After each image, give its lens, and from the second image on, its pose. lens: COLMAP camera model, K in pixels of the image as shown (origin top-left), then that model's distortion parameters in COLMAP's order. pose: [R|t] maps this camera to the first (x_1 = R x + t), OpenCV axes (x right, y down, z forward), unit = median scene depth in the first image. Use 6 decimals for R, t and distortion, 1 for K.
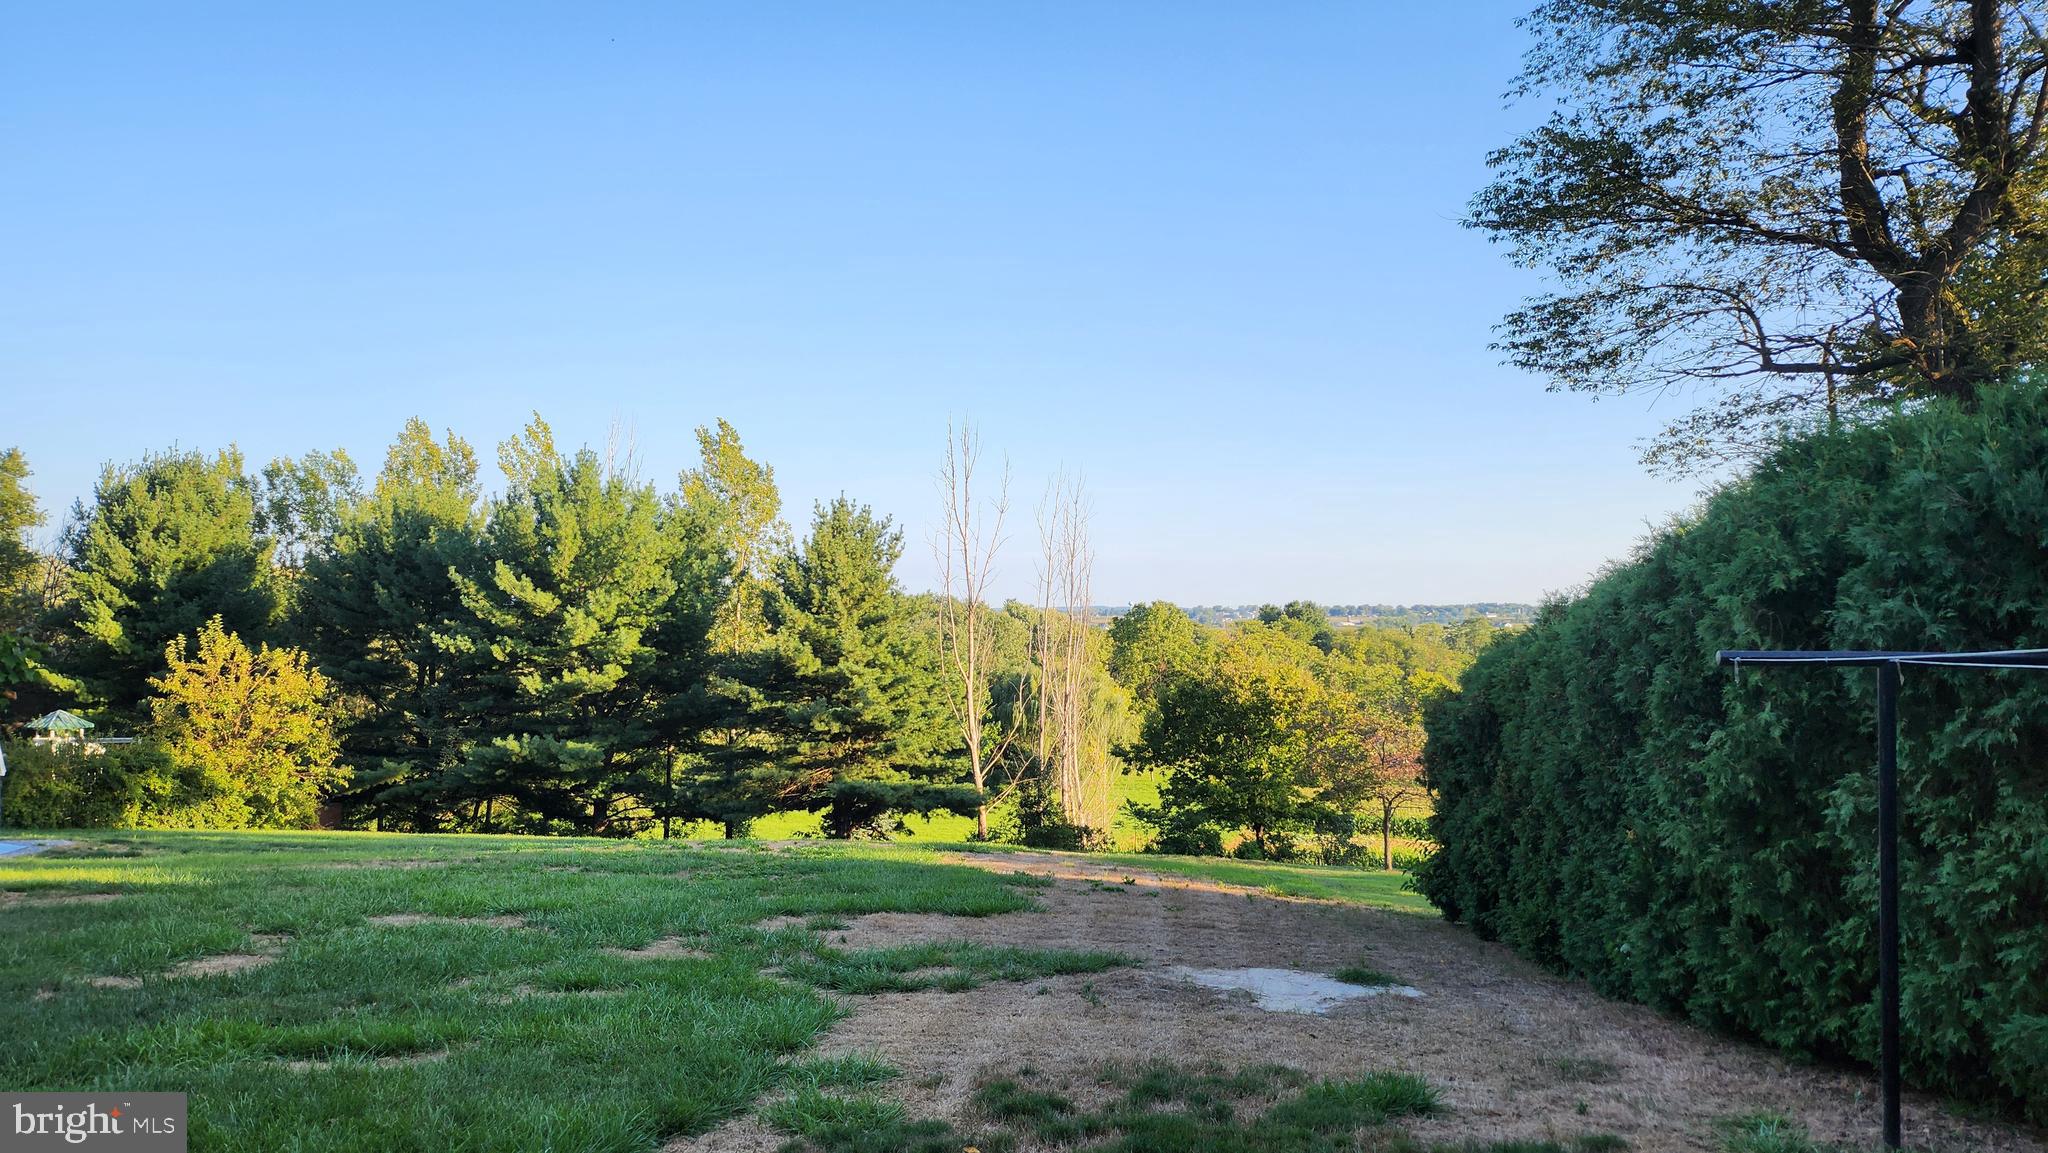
lens RADIAL K [[1440.7, 0, 1024.0], [0, 1440.7, 576.5], [0, 0, 1]] dist [0.048025, -0.049449]
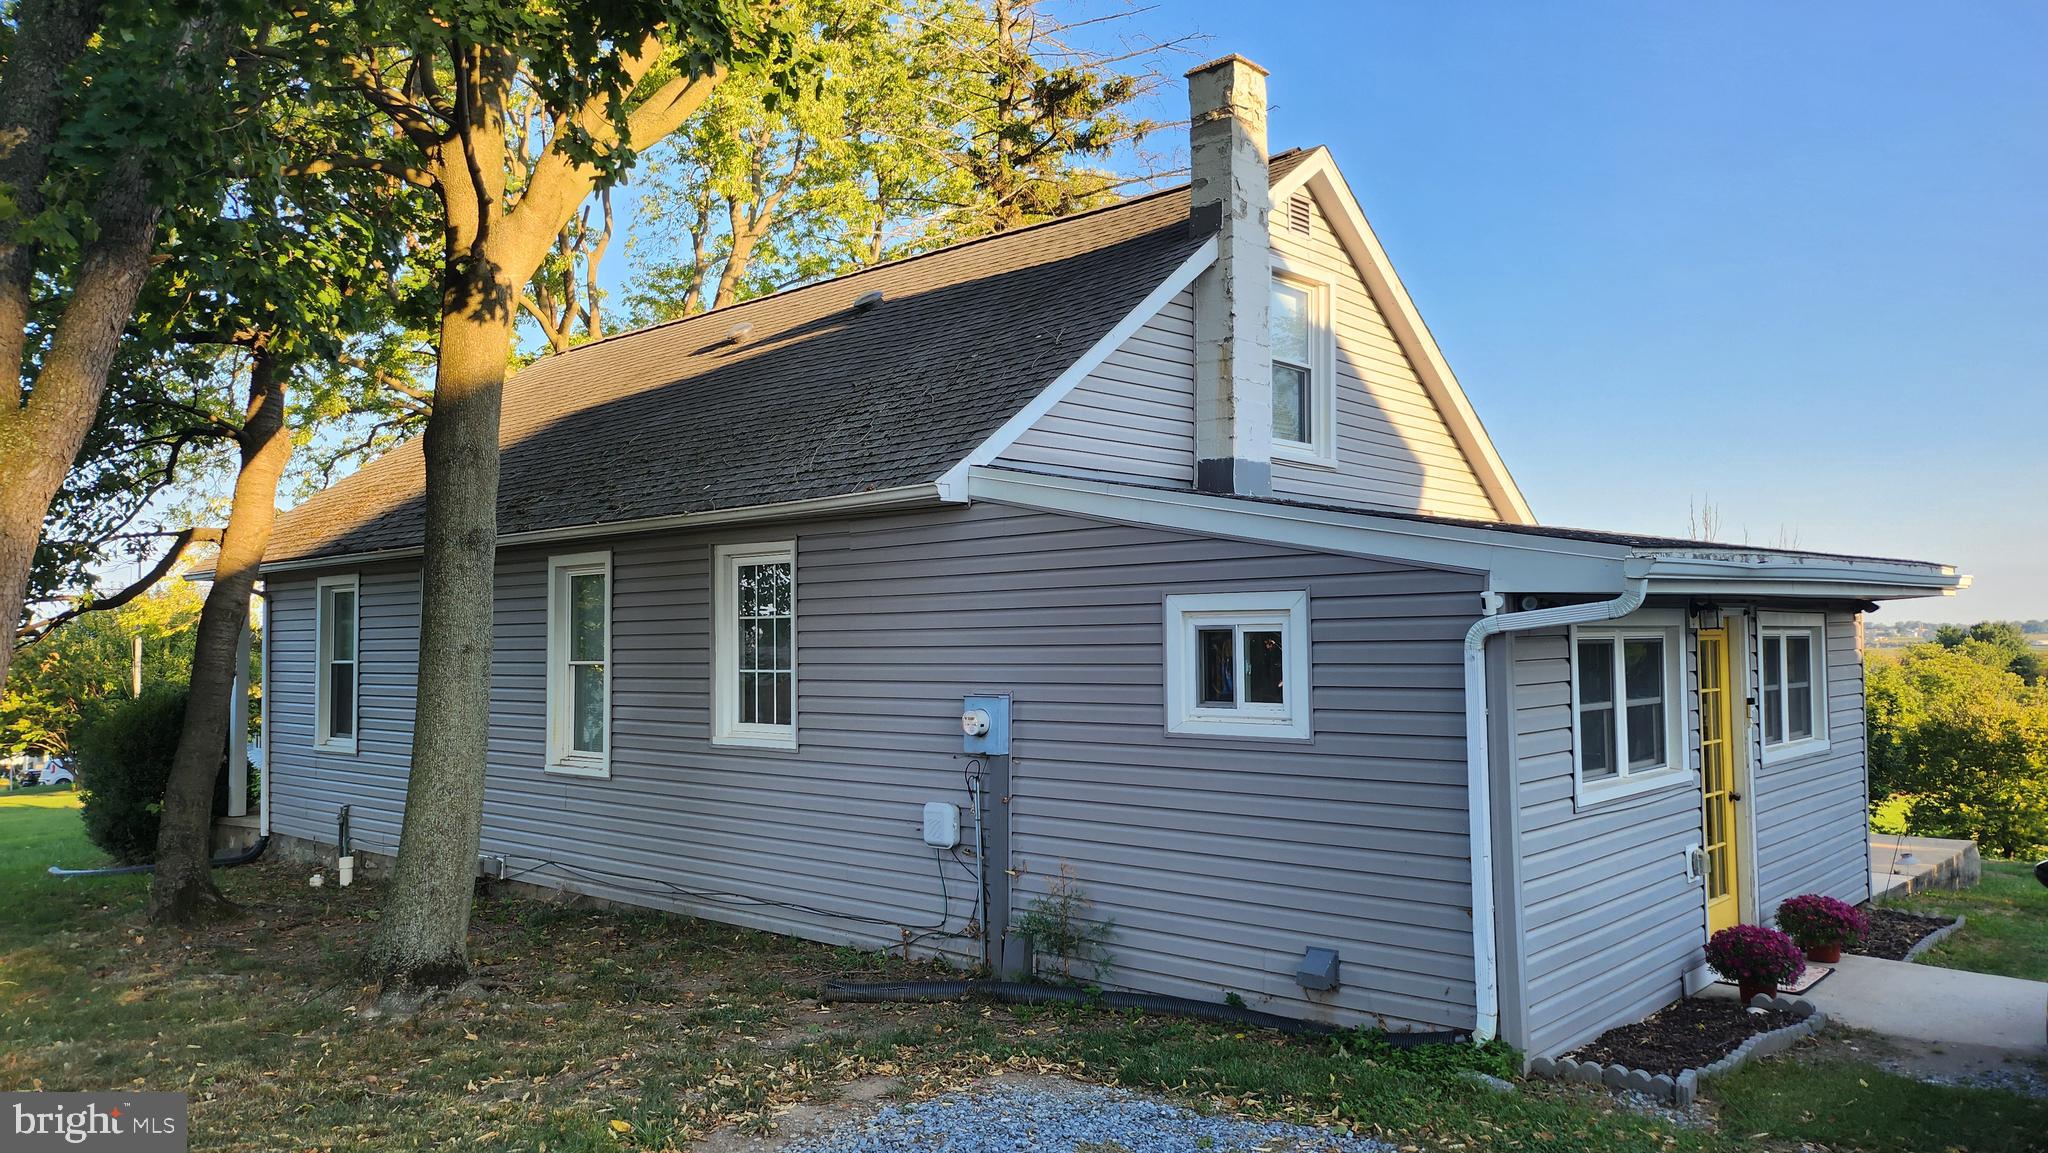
lens RADIAL K [[1440.7, 0, 1024.0], [0, 1440.7, 576.5], [0, 0, 1]] dist [0.048025, -0.049449]
pose [[0.924505, -0.026804, -0.380226, -0.111228], [0.020686, 0.999583, -0.020169, -0.033959], [0.380608, 0.010781, 0.924674, -0.344984]]
